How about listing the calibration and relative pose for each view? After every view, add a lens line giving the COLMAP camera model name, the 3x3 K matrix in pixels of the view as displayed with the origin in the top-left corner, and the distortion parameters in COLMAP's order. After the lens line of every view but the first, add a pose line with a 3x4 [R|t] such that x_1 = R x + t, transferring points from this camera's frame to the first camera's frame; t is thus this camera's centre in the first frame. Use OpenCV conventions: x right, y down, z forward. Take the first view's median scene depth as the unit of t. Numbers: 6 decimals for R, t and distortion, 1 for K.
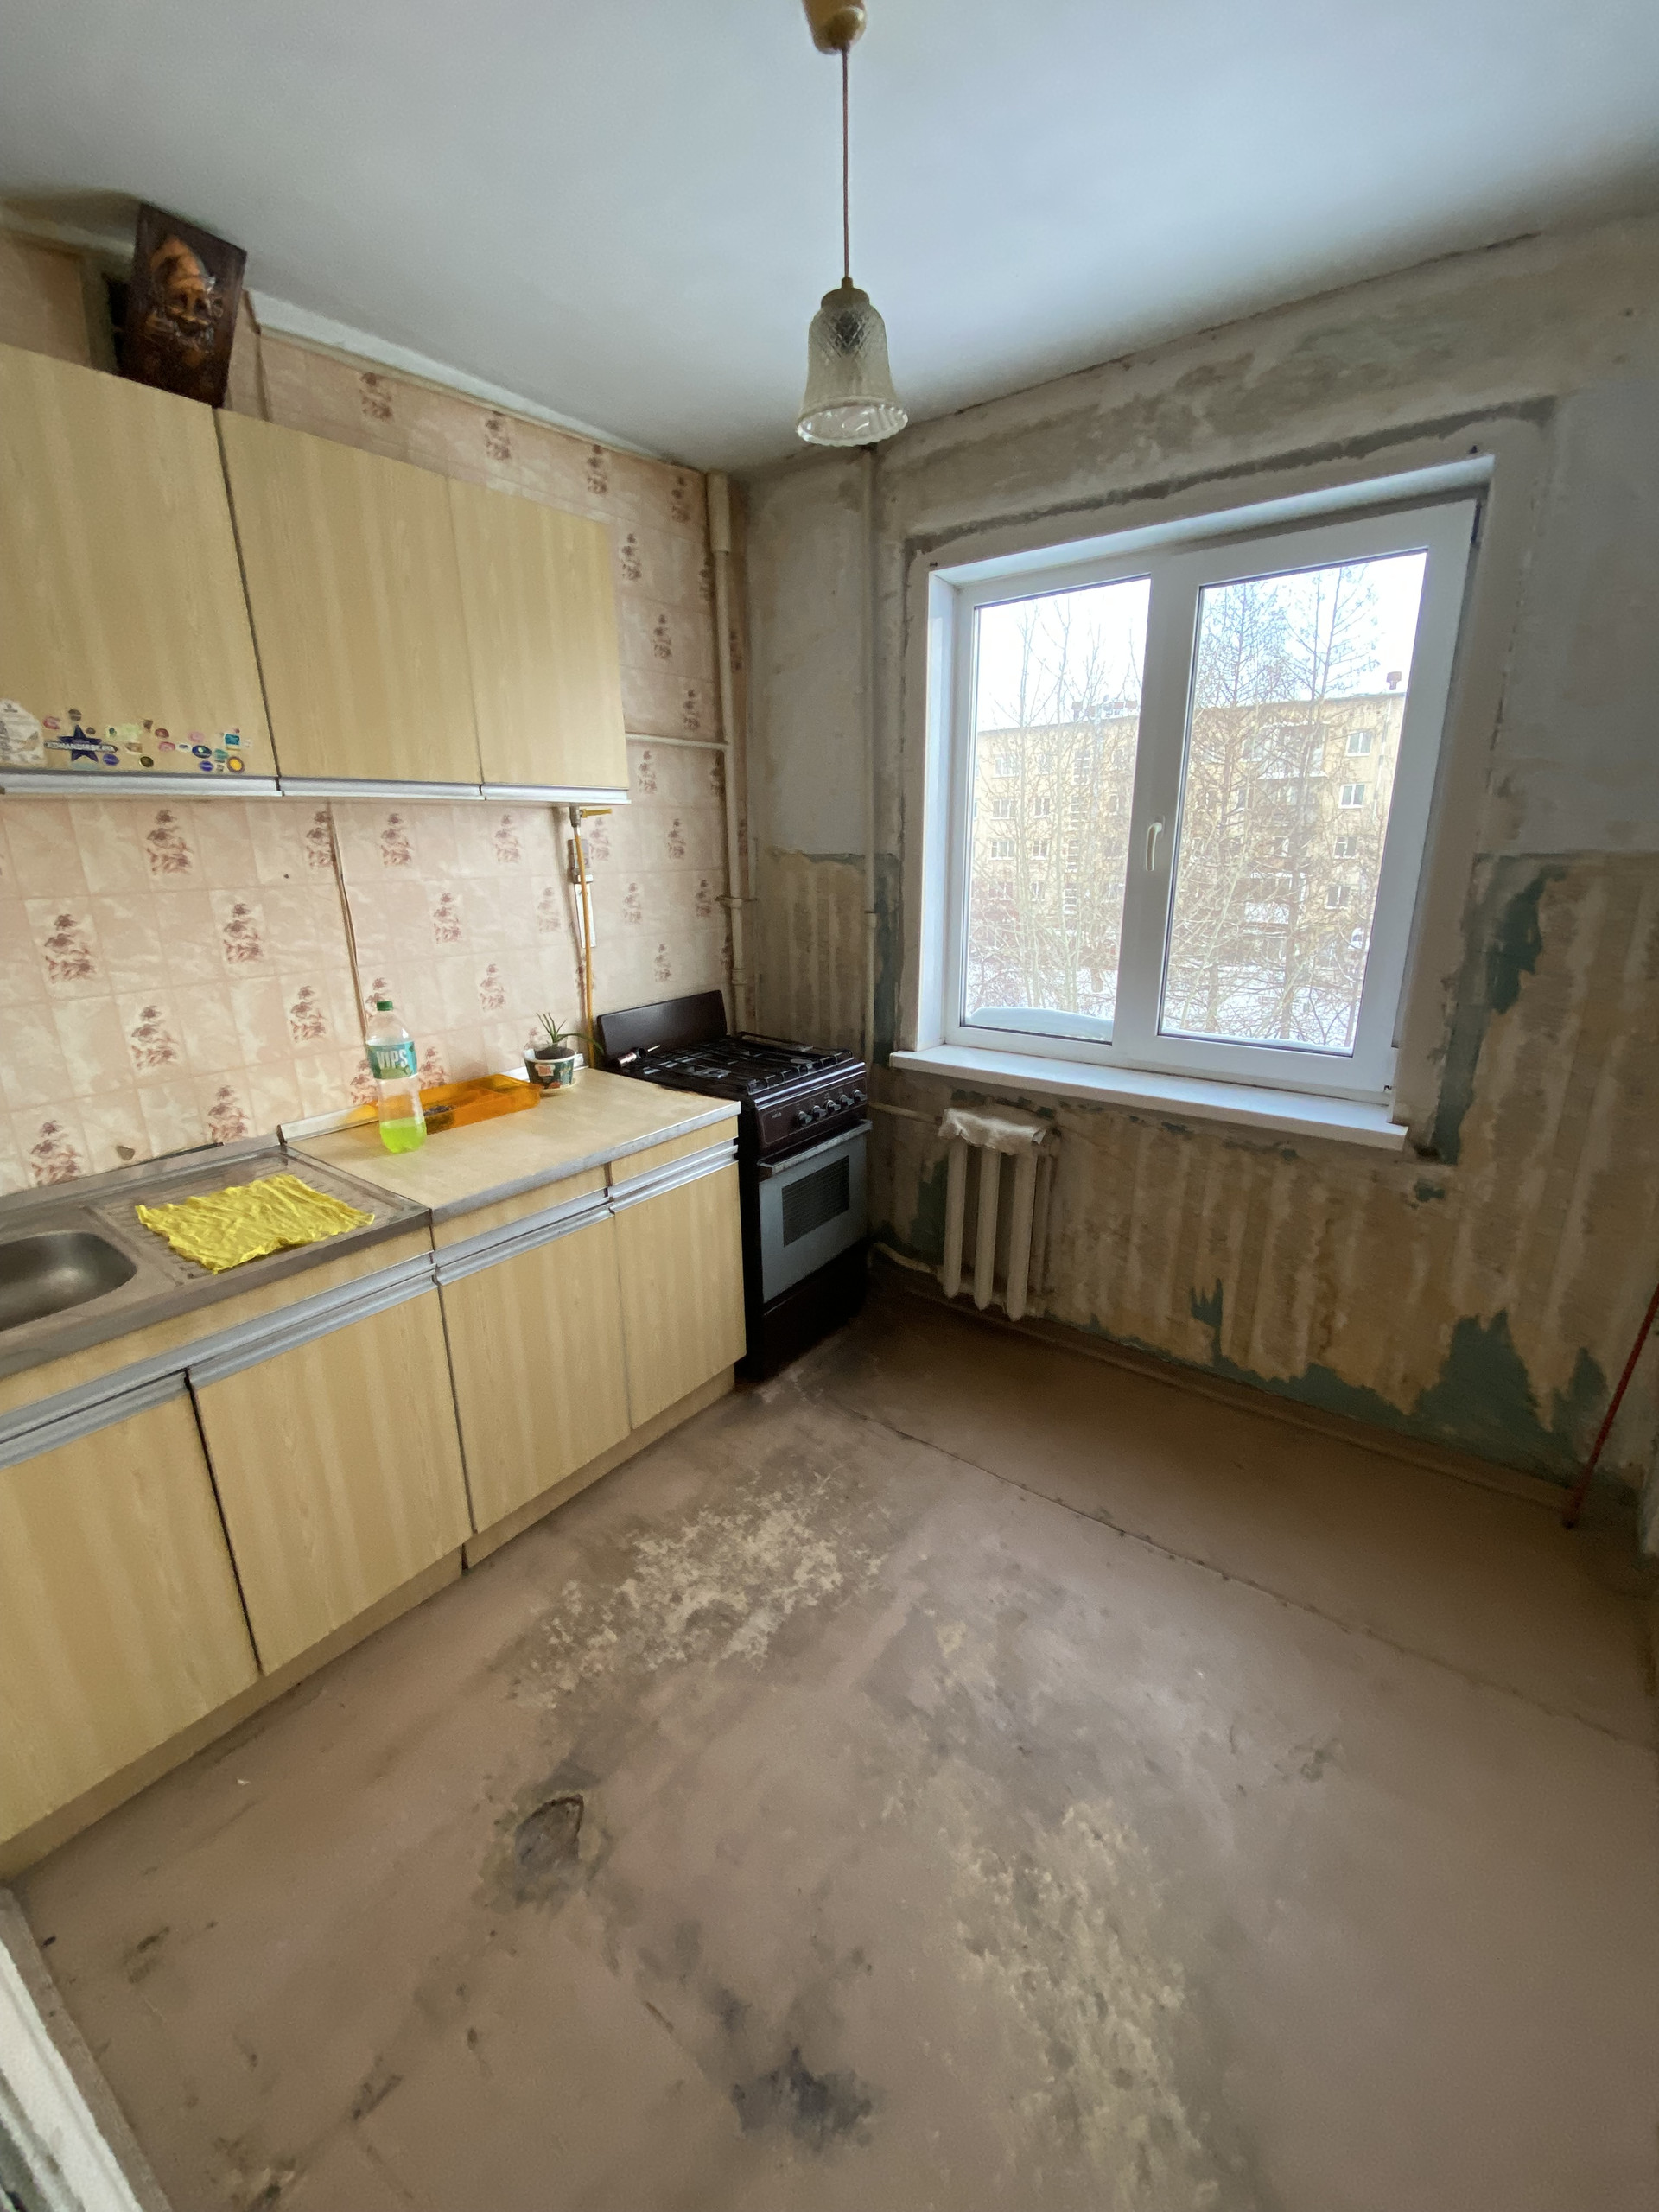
lens RADIAL K [[899.8, 0, 828.8], [0, 899.8, 1118.7], [0, 0, 1]] dist [0.041832, -0.029972]
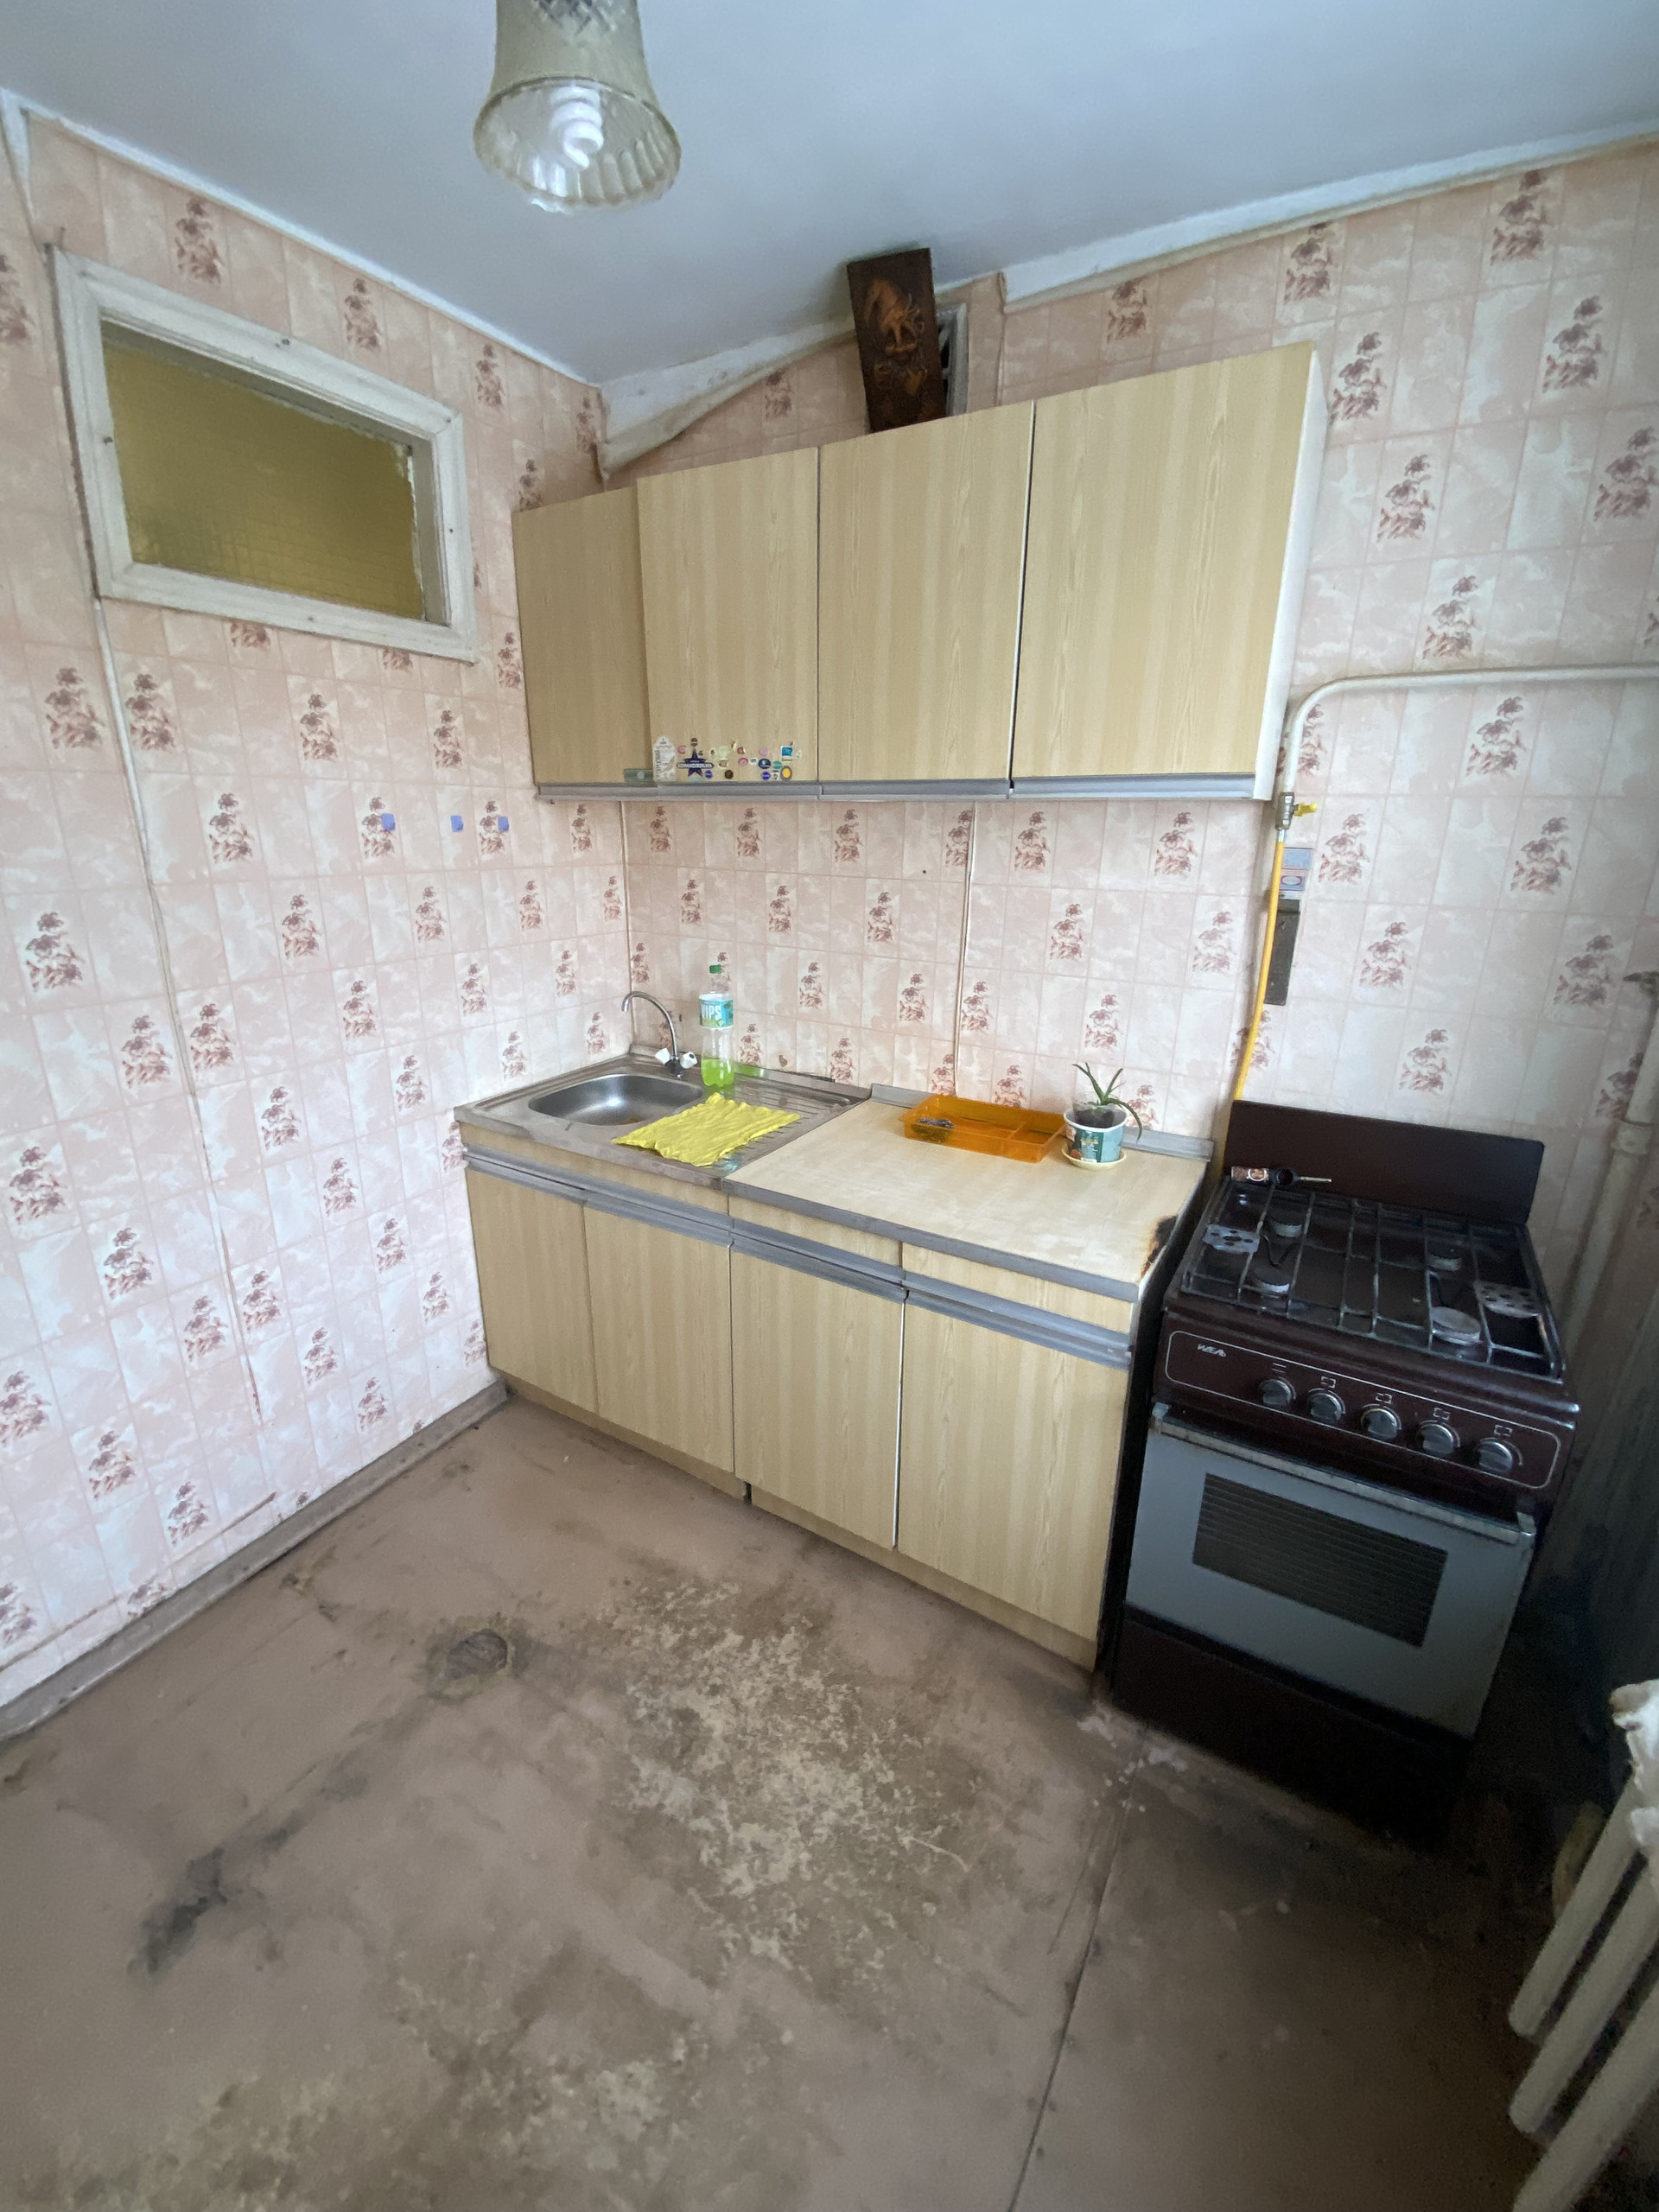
lens RADIAL K [[899.8, 0, 828.8], [0, 899.8, 1118.7], [0, 0, 1]] dist [0.041832, -0.029972]
pose [[0.112700, 0.332559, -0.936324, 0.479575], [-0.313121, 0.906202, 0.284172, -0.264856], [0.943003, 0.261156, 0.206260, 0.738541]]
